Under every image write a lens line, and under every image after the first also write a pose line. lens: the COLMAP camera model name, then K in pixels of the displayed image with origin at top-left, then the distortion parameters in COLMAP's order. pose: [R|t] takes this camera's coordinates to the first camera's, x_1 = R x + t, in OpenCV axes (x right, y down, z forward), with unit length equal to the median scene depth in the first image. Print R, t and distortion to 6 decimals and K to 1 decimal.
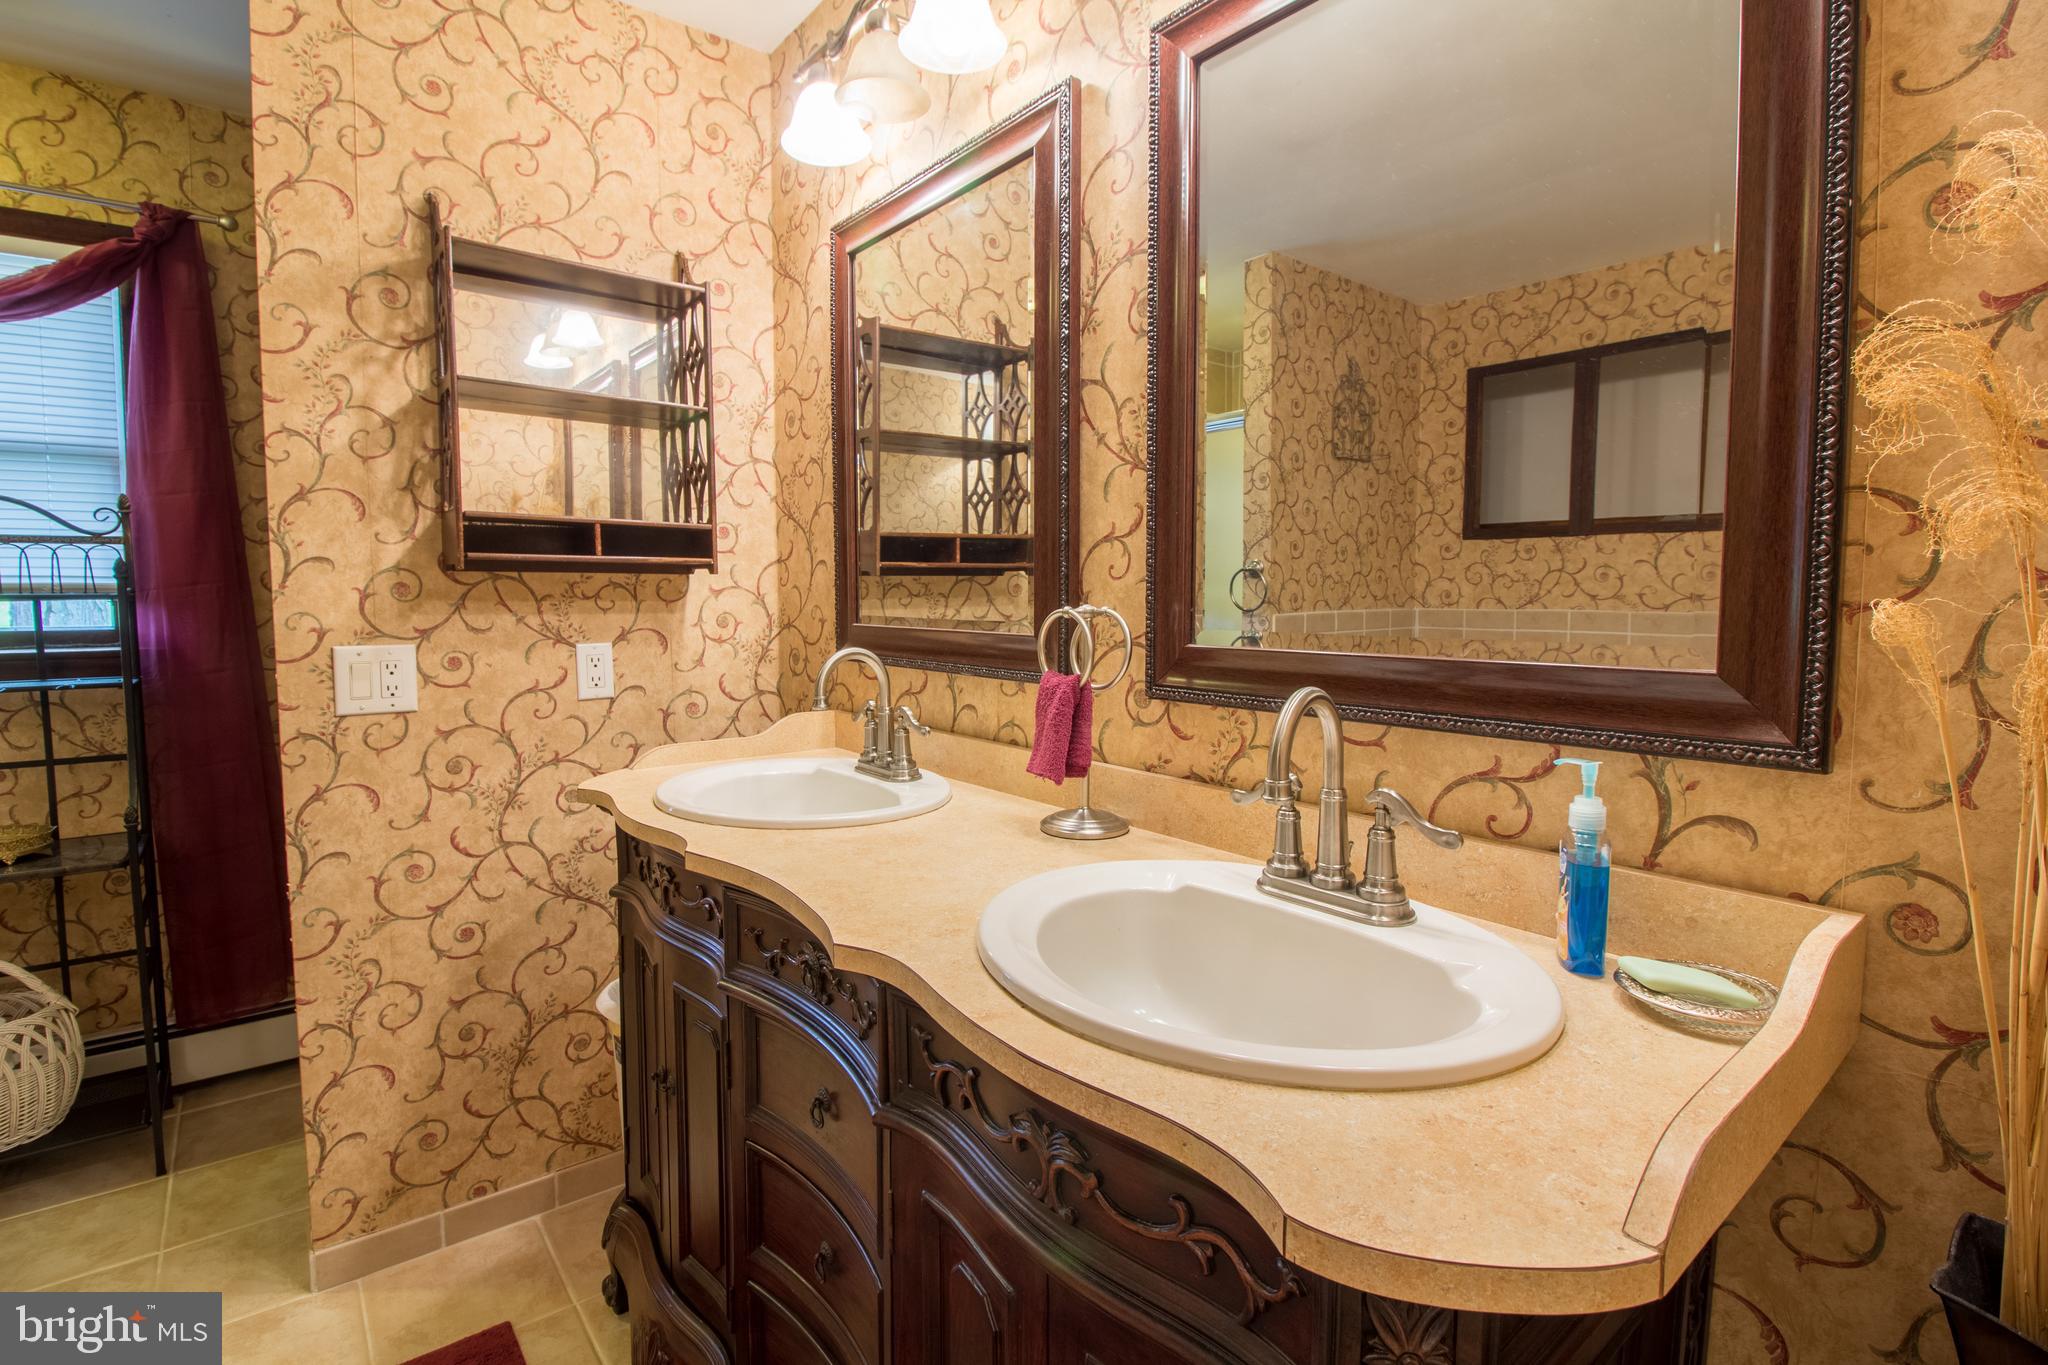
lens RADIAL K [[952.0, 0, 1012.4], [0, 952.0, 657.9], [0, 0, 1]] dist [-0.001926, -0.011414]
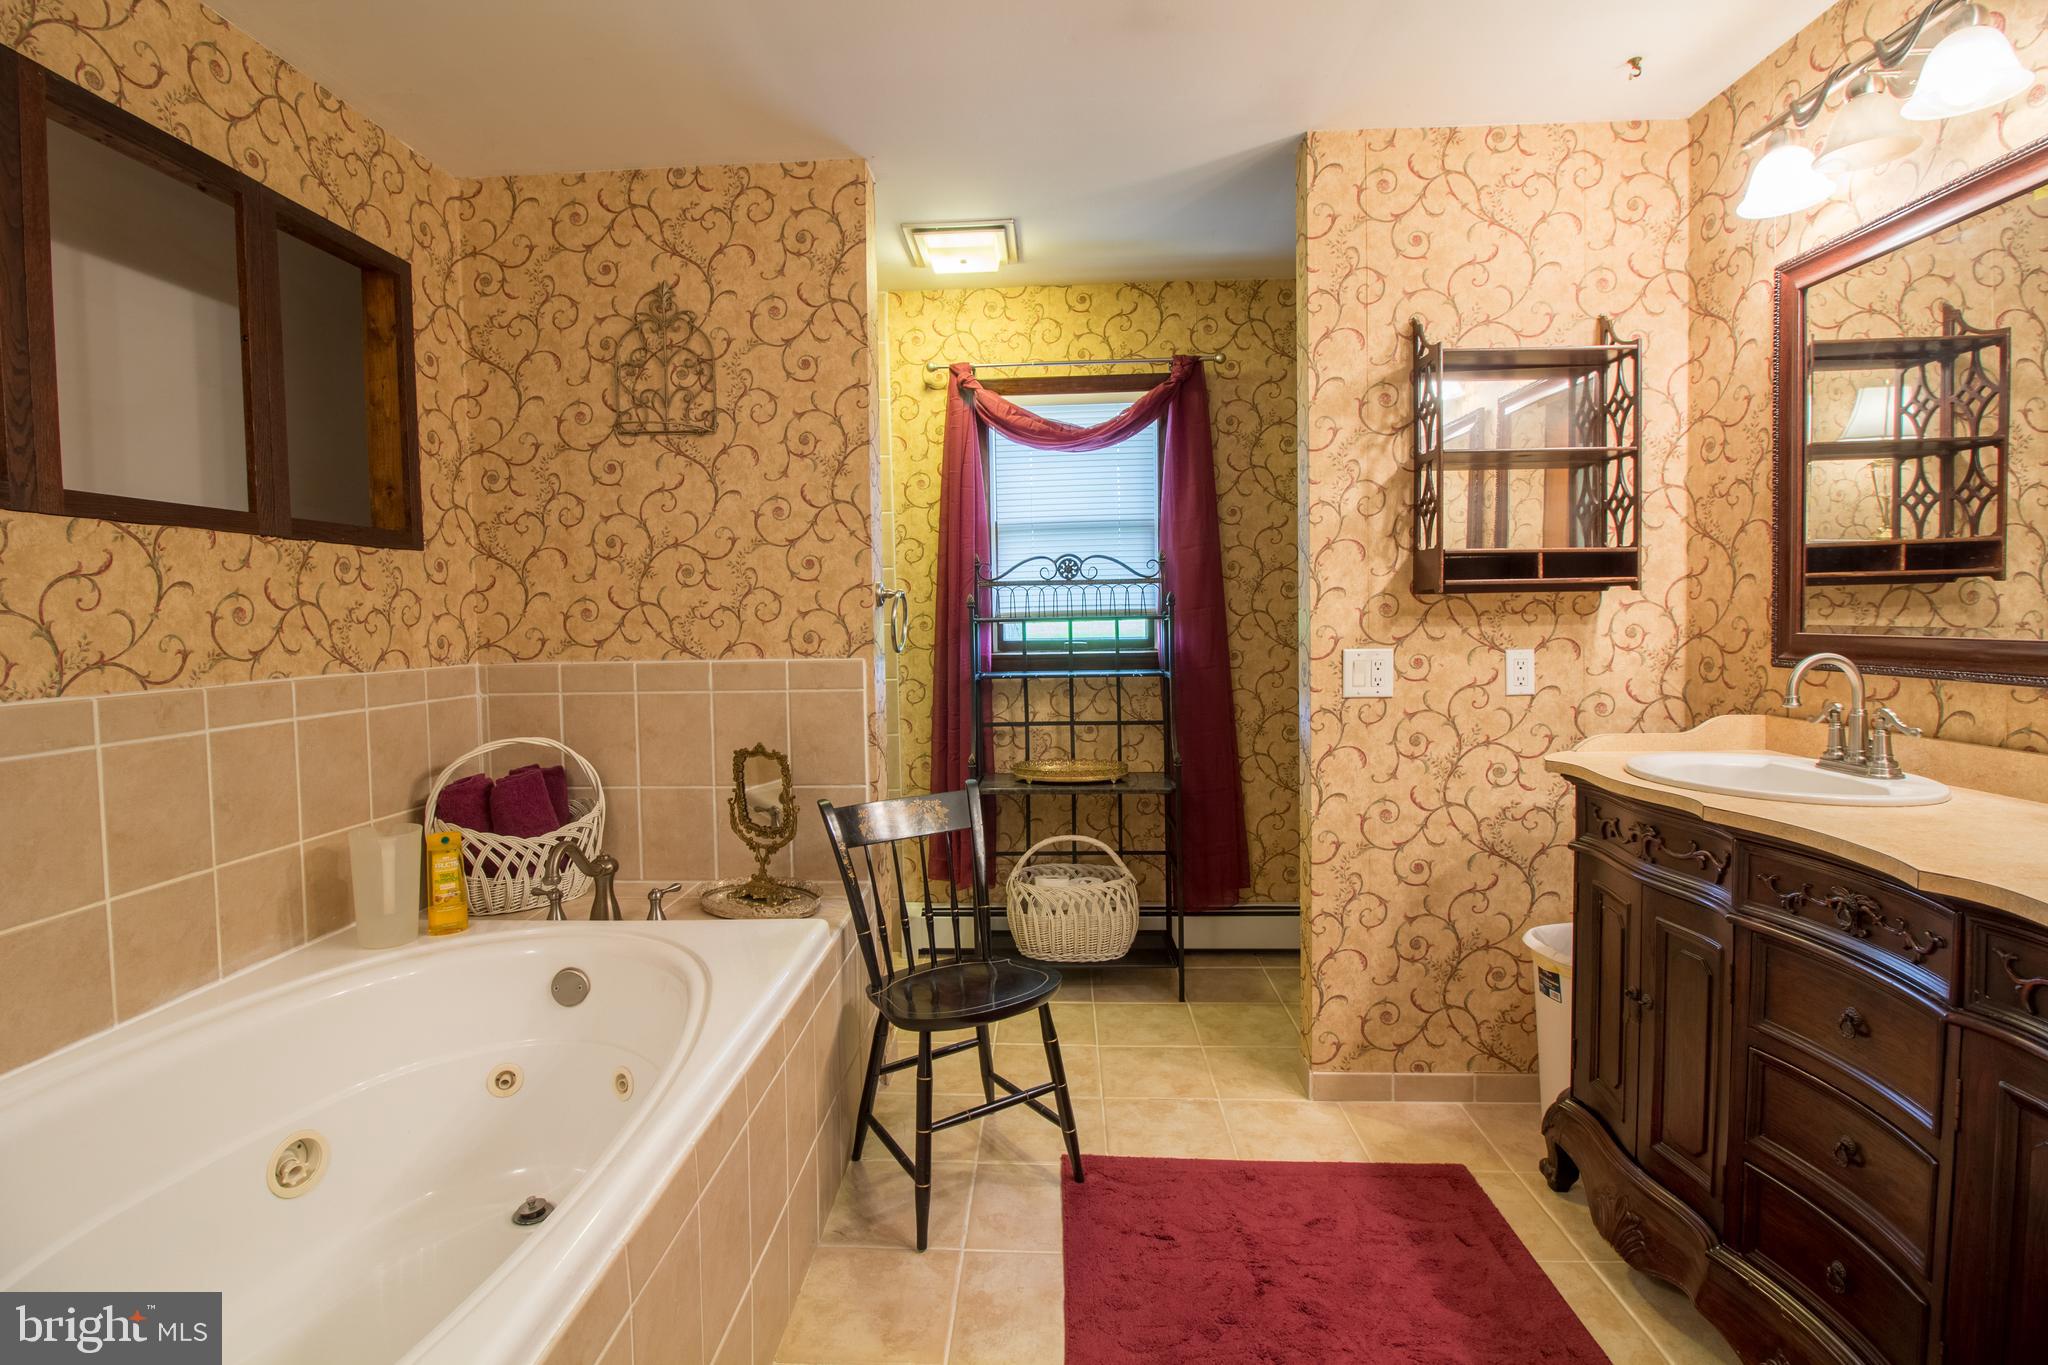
lens RADIAL K [[952.0, 0, 1007.5], [0, 952.0, 658.6], [0, 0, 1]] dist [-0.001926, -0.011414]
pose [[0.750014, 0.014513, -0.661263, -0.131922], [-0.026595, 0.999612, -0.008225, 0.025250], [0.660887, 0.023755, 0.750109, -0.378171]]
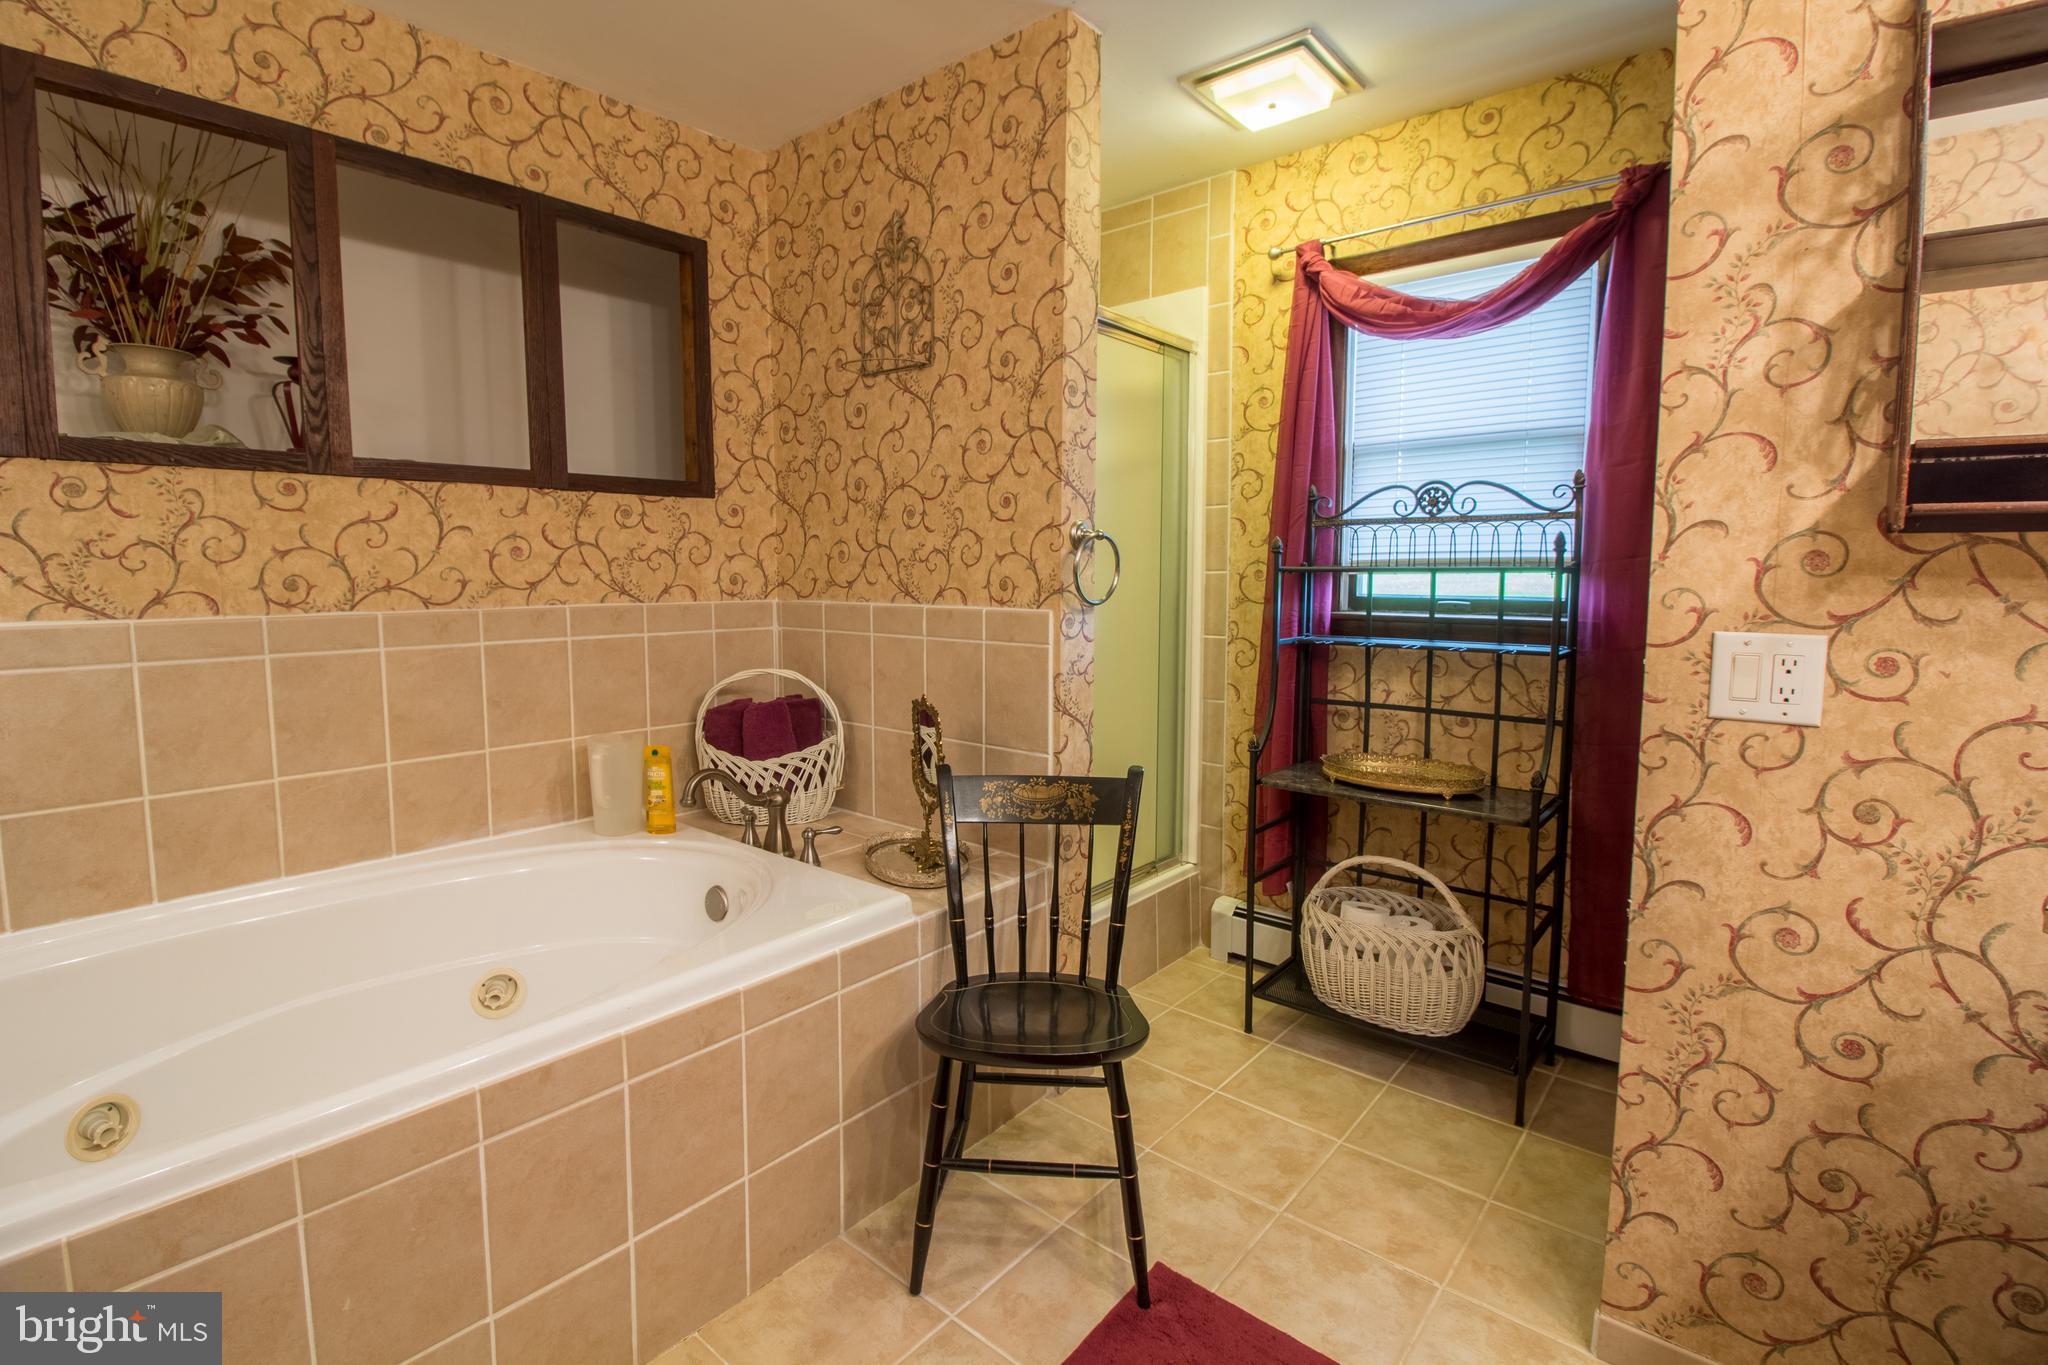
lens RADIAL K [[952.0, 0, 1005.2], [0, 952.0, 658.5], [0, 0, 1]] dist [-0.001926, -0.011414]
pose [[0.189930, 0.091618, -0.977514, -0.037367], [-0.066550, 0.994548, 0.080284, -0.012325], [0.979540, 0.049805, 0.194991, 0.230280]]
